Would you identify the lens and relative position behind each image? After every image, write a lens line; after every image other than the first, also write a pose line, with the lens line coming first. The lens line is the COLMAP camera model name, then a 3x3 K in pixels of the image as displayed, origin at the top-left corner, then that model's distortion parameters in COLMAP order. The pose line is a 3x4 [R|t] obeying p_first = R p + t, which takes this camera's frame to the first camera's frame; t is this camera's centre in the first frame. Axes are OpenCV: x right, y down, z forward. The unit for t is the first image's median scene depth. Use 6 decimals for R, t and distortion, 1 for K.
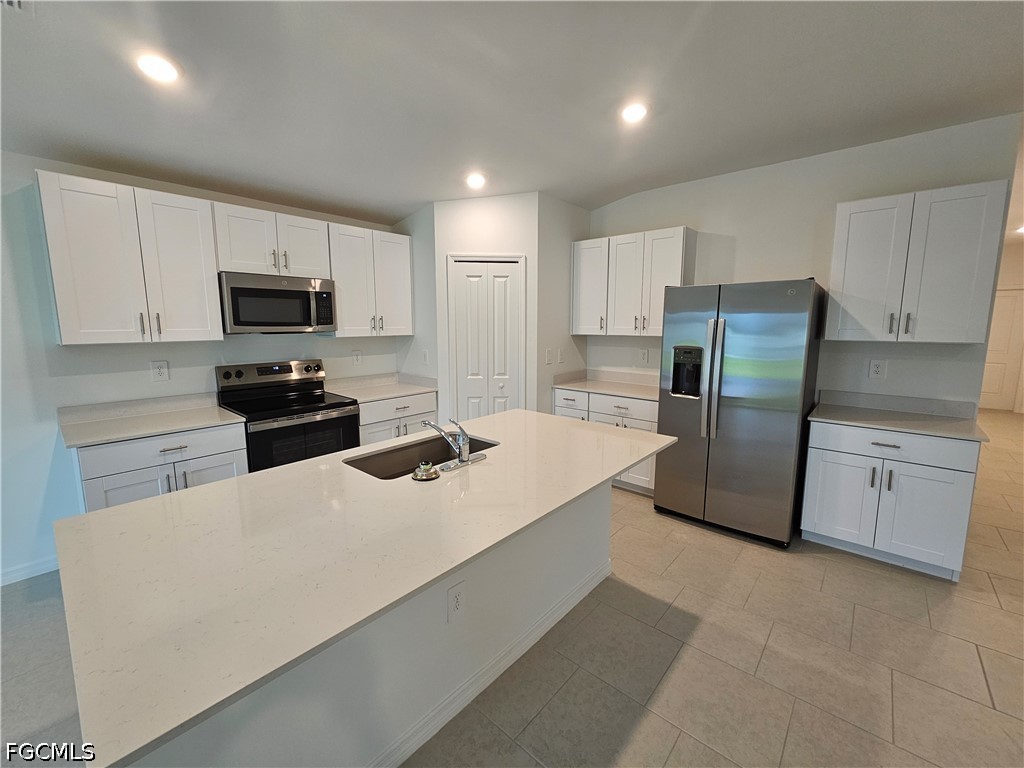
lens RADIAL K [[420.2, 0, 511.8], [0, 420.2, 378.8], [0, 0, 1]] dist [0.009607, -0.000403]
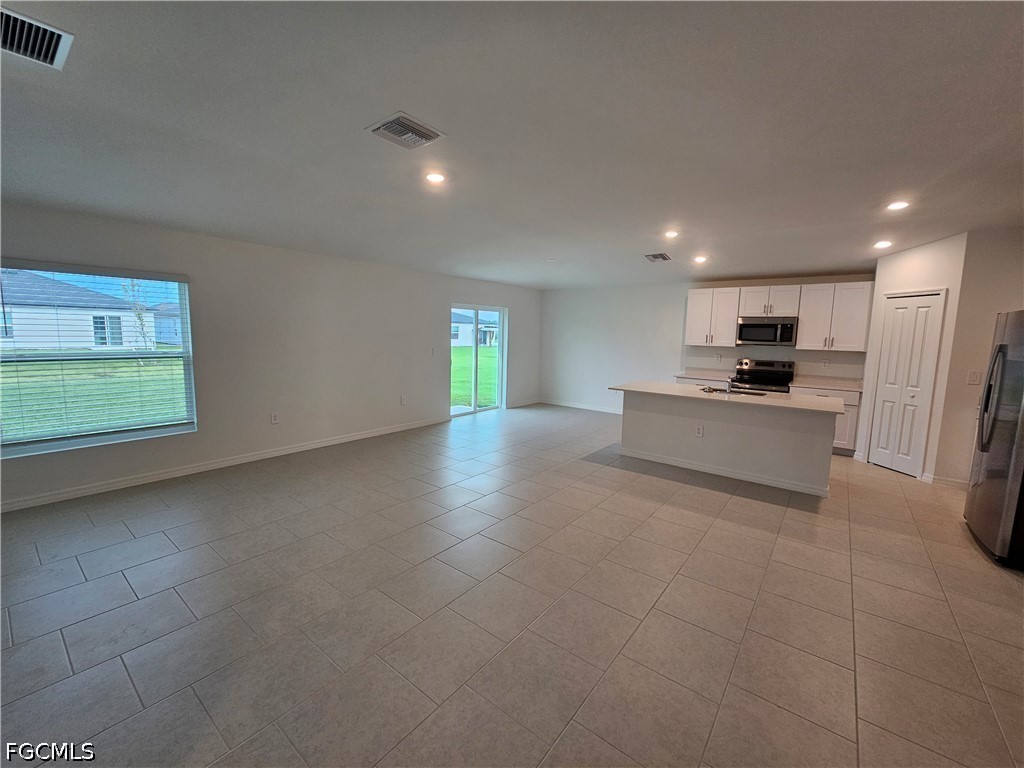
lens RADIAL K [[420.2, 0, 518.1], [0, 420.2, 378.8], [0, 0, 1]] dist [0.009607, -0.000403]
pose [[0.065740, 0.109981, -0.991757, 1.226609], [-0.161281, 0.982010, 0.098209, 0.035391], [0.984717, 0.153495, 0.082295, -0.254585]]
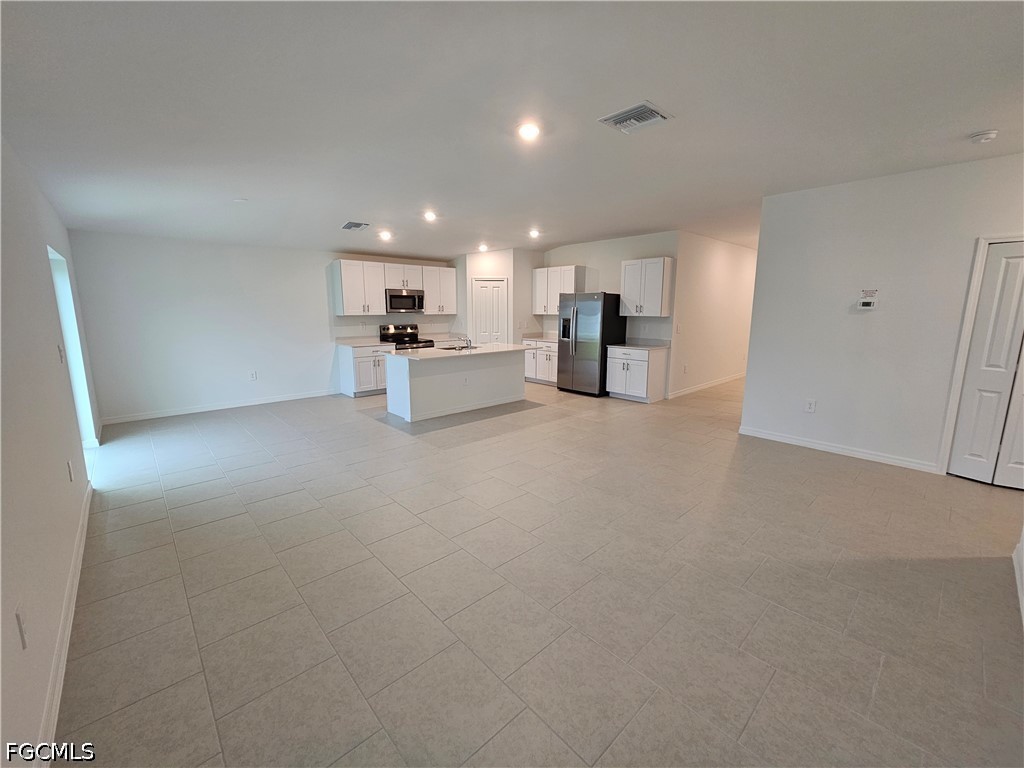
lens RADIAL K [[420.2, 0, 512.2], [0, 420.2, 377.3], [0, 0, 1]] dist [0.009607, -0.000403]
pose [[0.994061, 0.019100, -0.107135, 0.320300], [-0.016002, 0.999431, 0.029698, 0.170324], [0.107641, -0.027807, 0.993801, -1.257053]]
